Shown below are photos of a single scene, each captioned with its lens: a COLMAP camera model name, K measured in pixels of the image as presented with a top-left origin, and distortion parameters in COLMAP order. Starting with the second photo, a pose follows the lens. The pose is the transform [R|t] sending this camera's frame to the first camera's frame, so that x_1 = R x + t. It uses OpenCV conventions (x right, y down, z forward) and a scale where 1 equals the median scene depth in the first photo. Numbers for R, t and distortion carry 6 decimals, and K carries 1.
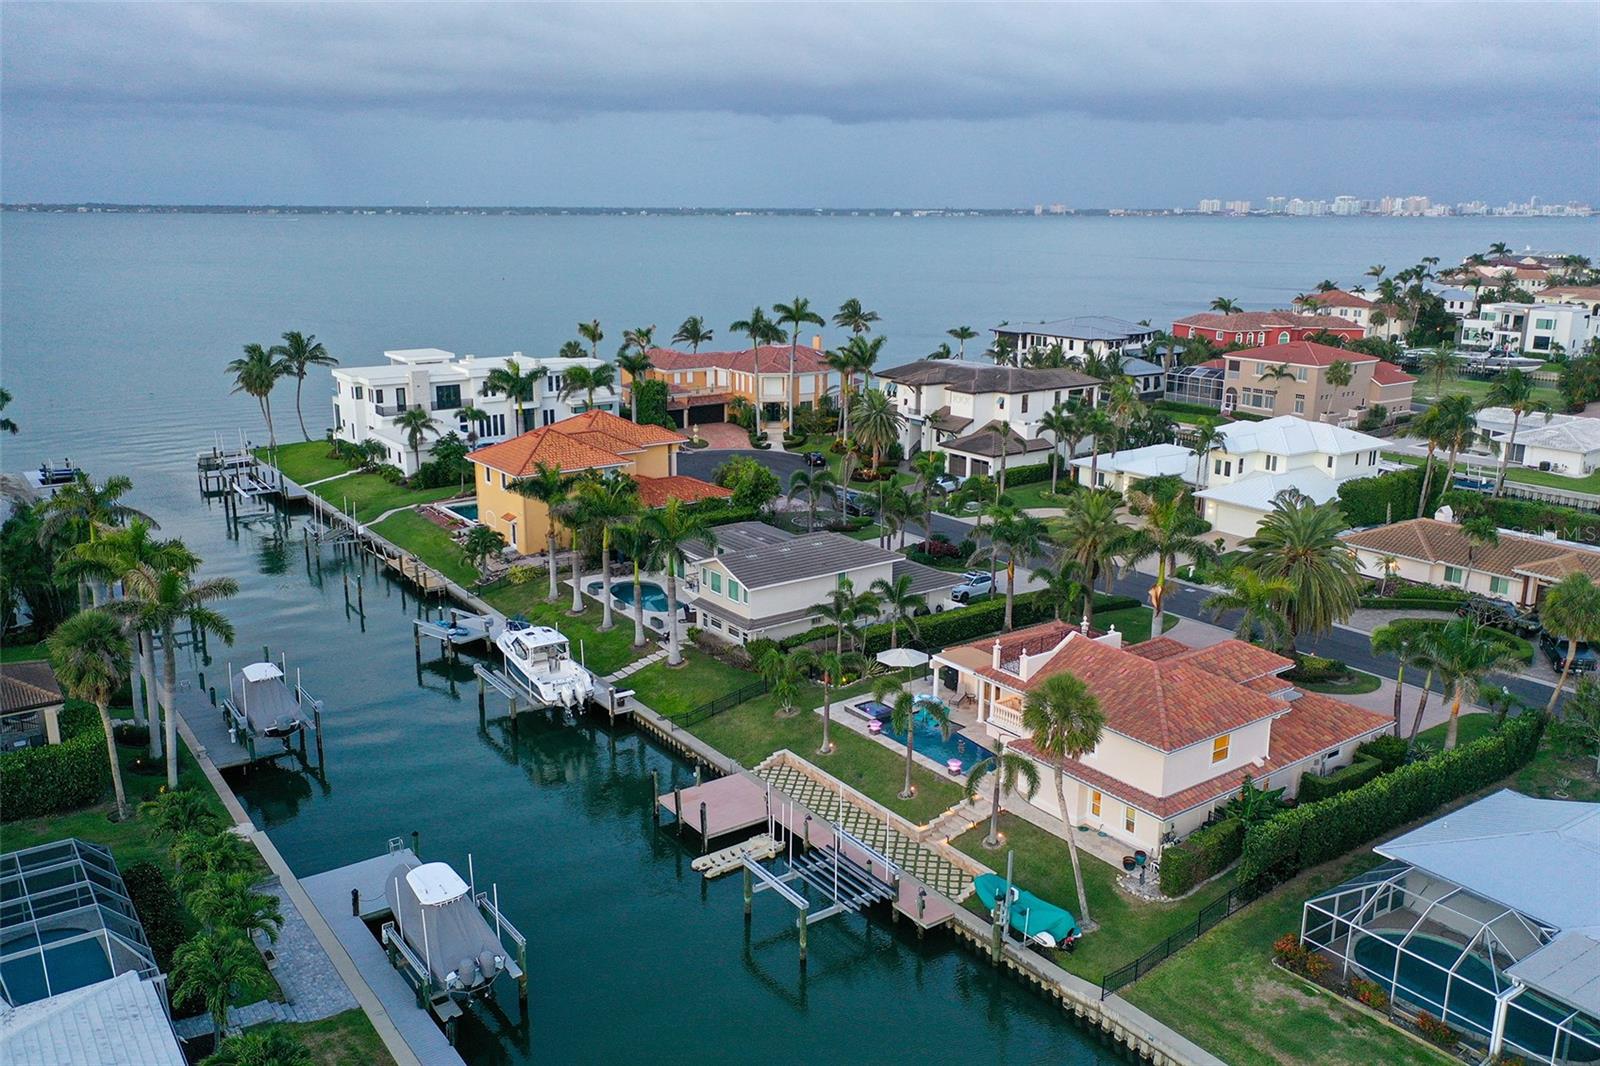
lens RADIAL K [[1266.8, 0, 800.0], [0, 1266.8, 533.0], [0, 0, 1]] dist [0.015644, 0.003868]
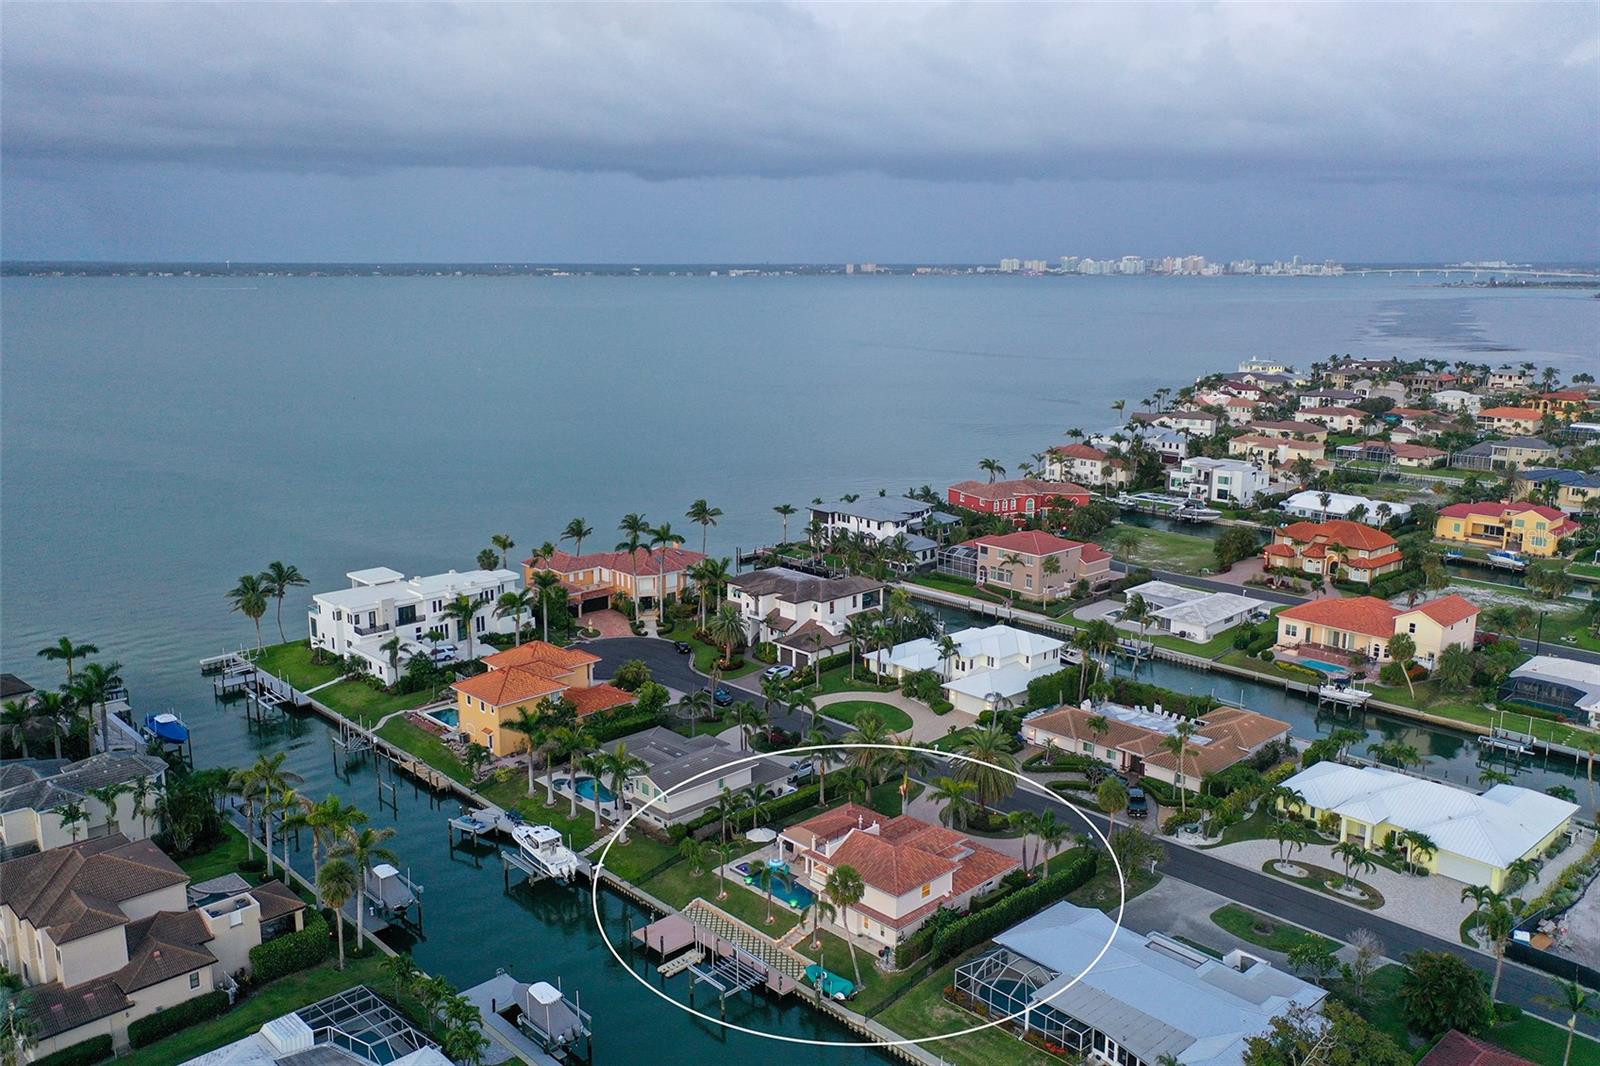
lens RADIAL K [[1266.8, 0, 800.0], [0, 1266.8, 533.0], [0, 0, 1]] dist [0.015644, 0.003868]
pose [[0.990058, -0.031288, 0.137133, -0.078766], [0.036590, 0.998670, -0.036313, -0.214664], [-0.135815, 0.040969, 0.989887, -0.637287]]
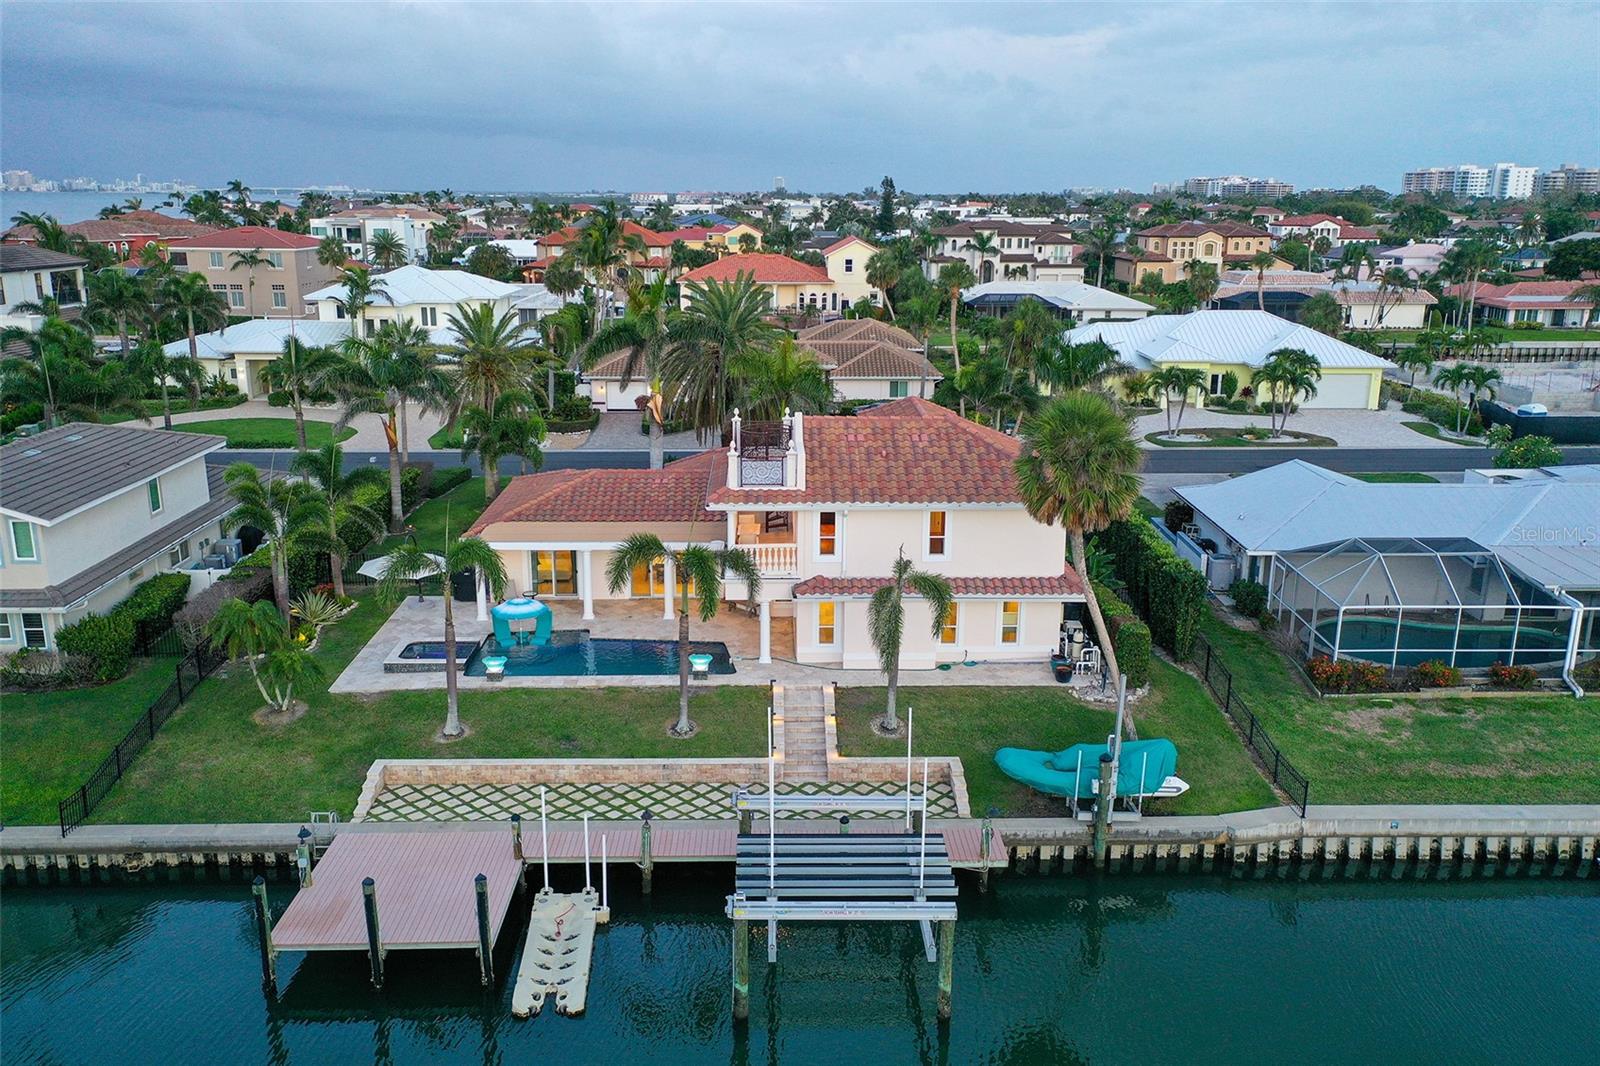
lens RADIAL K [[1266.8, 0, 800.0], [0, 1266.8, 533.0], [0, 0, 1]] dist [0.015644, 0.003868]
pose [[0.560147, -0.209275, 0.801523, -0.244378], [0.197315, 0.973422, 0.116262, 0.044202], [-0.804551, 0.093029, 0.586553, 0.439845]]
